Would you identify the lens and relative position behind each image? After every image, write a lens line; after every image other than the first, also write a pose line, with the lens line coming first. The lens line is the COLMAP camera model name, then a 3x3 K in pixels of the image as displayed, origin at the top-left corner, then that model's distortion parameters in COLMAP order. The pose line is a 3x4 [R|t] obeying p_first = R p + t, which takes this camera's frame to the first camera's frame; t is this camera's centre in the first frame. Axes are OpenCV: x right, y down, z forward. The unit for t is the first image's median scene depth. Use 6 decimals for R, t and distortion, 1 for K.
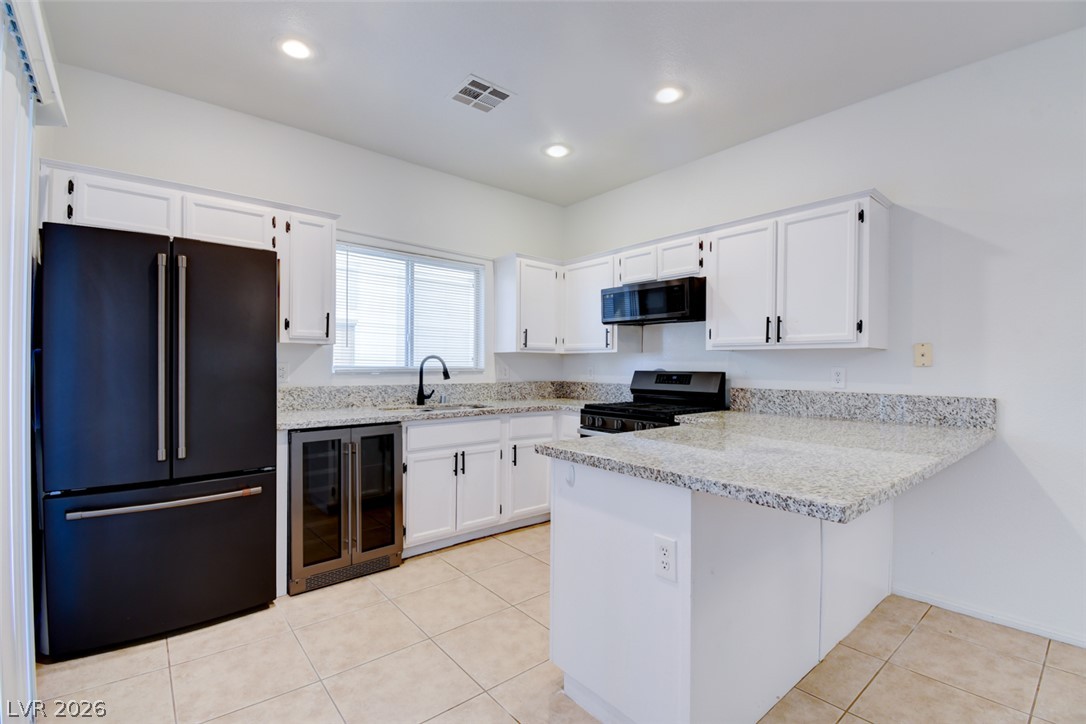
lens RADIAL K [[485.6, 0, 543.0], [0, 485.6, 362.0], [0, 0, 1]] dist [-0.000199, -0.000261]
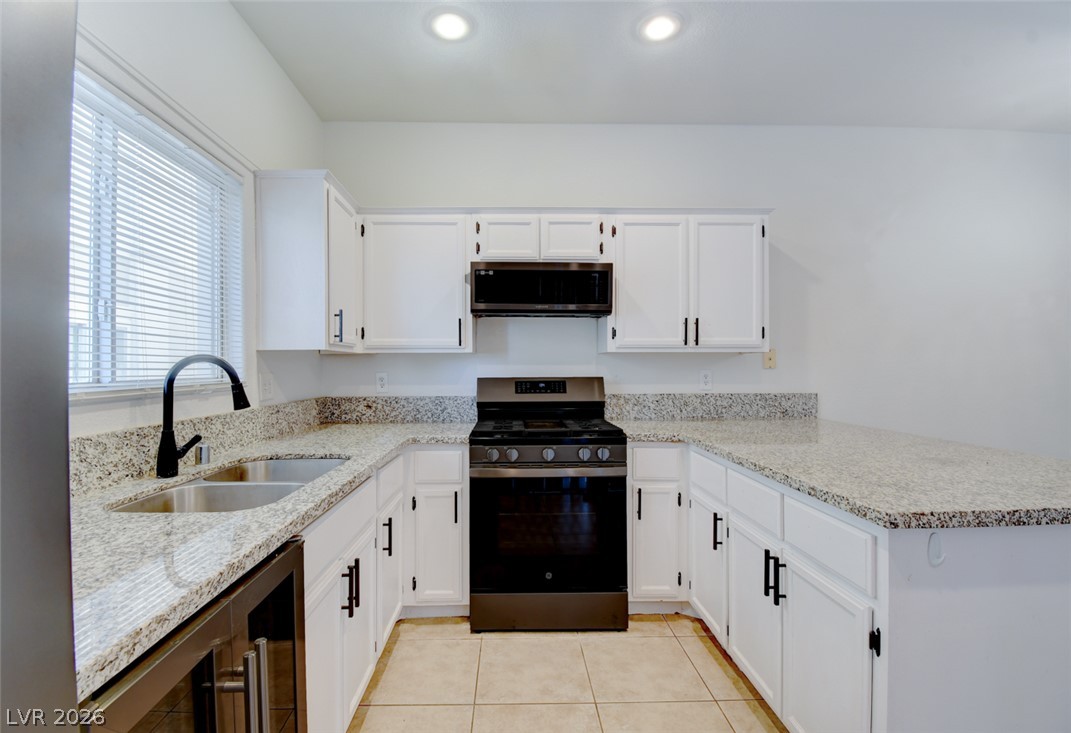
lens RADIAL K [[497.0, 0, 535.5], [0, 497.0, 366.5], [0, 0, 1]] dist [0.022856, -0.028758]
pose [[0.625566, -0.007408, 0.780136, -0.408344], [0.002993, 0.999970, 0.007096, -0.005254], [-0.780165, -0.002104, 0.625570, 0.530769]]
